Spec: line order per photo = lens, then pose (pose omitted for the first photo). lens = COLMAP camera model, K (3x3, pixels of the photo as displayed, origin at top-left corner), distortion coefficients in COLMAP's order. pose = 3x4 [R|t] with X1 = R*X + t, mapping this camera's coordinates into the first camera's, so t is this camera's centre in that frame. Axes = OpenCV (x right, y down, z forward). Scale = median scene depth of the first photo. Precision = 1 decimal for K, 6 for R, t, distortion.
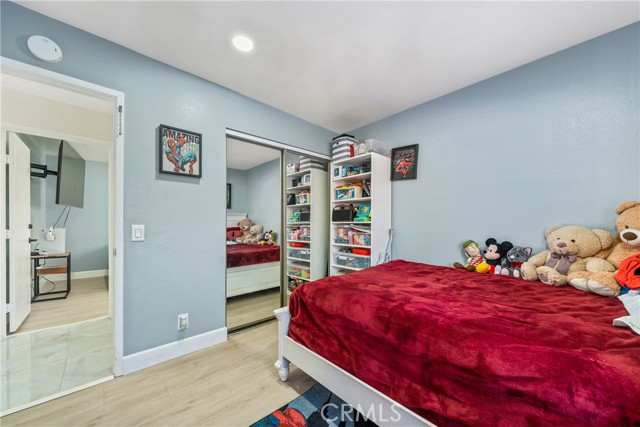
lens RADIAL K [[239.5, 0, 324.3], [0, 239.5, 224.6], [0, 0, 1]] dist [-0.001348, -0.000225]
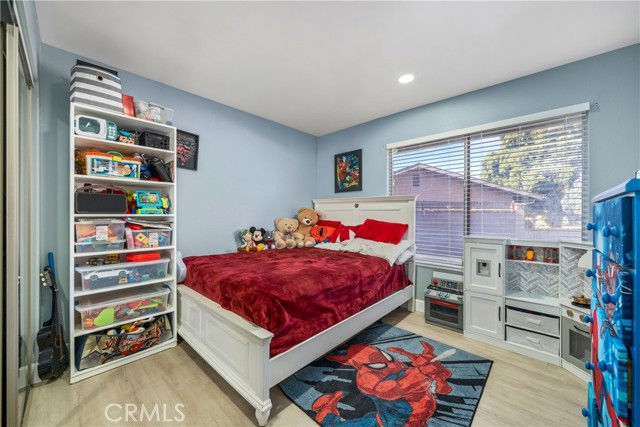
lens RADIAL K [[239.5, 0, 319.7], [0, 239.5, 214.6], [0, 0, 1]] dist [-0.001348, -0.000225]
pose [[-0.072727, 0.003395, 0.997346, -0.583747], [0.003865, 0.999988, -0.003122, -0.006711], [-0.997344, 0.003628, -0.072739, 0.541552]]
